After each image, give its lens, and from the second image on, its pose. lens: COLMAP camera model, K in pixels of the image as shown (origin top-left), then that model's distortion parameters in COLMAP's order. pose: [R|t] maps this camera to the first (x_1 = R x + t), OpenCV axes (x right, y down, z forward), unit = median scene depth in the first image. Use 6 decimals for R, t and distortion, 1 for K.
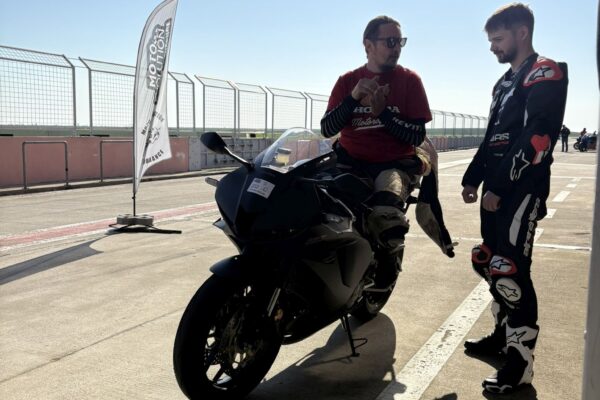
lens RADIAL K [[632.2, 0, 301.8], [0, 632.2, 201.8], [0, 0, 1]] dist [0.016625, 0.000000]
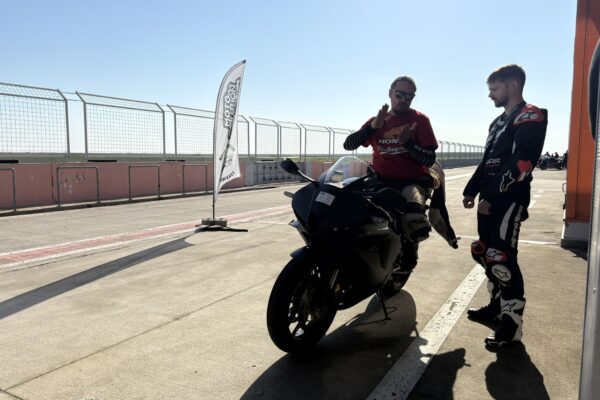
lens RADIAL K [[473.0, 0, 292.4], [0, 473.0, 198.9], [0, 0, 1]] dist [0.032662, -0.014207]
pose [[0.997888, -0.003312, -0.064877, -0.048674], [0.002003, 0.999793, -0.020232, -0.000849], [0.064930, 0.020059, 0.997688, -0.053702]]
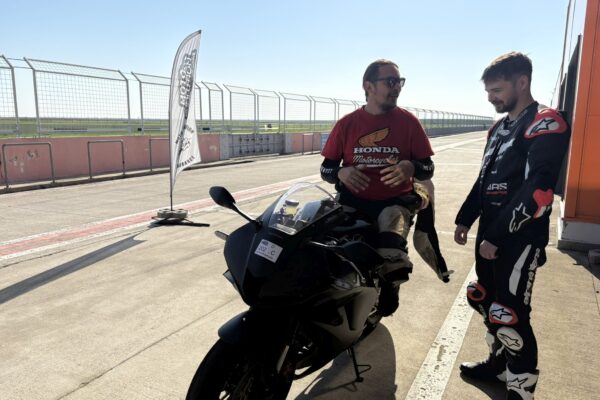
lens RADIAL K [[473.0, 0, 304.1], [0, 473.0, 189.5], [0, 0, 1]] dist [0.032662, -0.014207]
pose [[0.999937, -0.007580, -0.008313, -0.000866], [0.007874, 0.999326, 0.035868, -0.098639], [0.008036, -0.035931, 0.999322, 0.170840]]
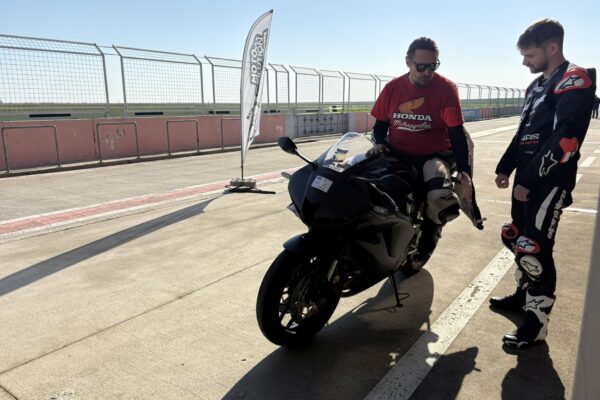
lens RADIAL K [[473.0, 0, 294.8], [0, 473.0, 201.6], [0, 0, 1]] dist [0.032662, -0.014207]
pose [[0.986595, 0.012779, -0.162685, 0.025158], [0.002477, 0.995642, 0.093230, -0.050964], [0.163167, -0.092383, 0.982264, 0.032154]]
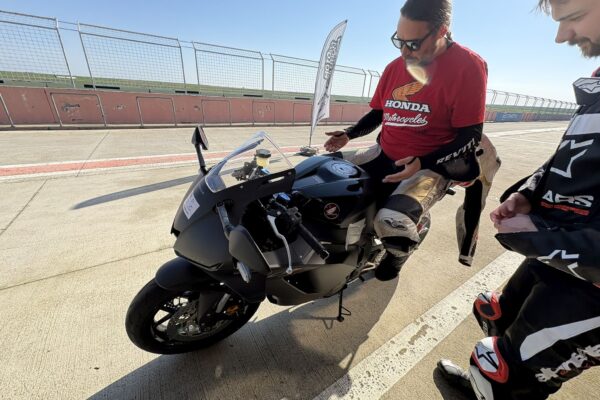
lens RADIAL K [[247.7, 0, 289.9], [0, 247.7, 200.3], [0, 0, 1]] dist [-0.002371, 0.000149]
pose [[0.862502, 0.239454, -0.445817, 0.153149], [-0.106443, 0.947102, 0.302768, -0.102994], [0.494733, -0.213683, 0.842365, 0.519236]]
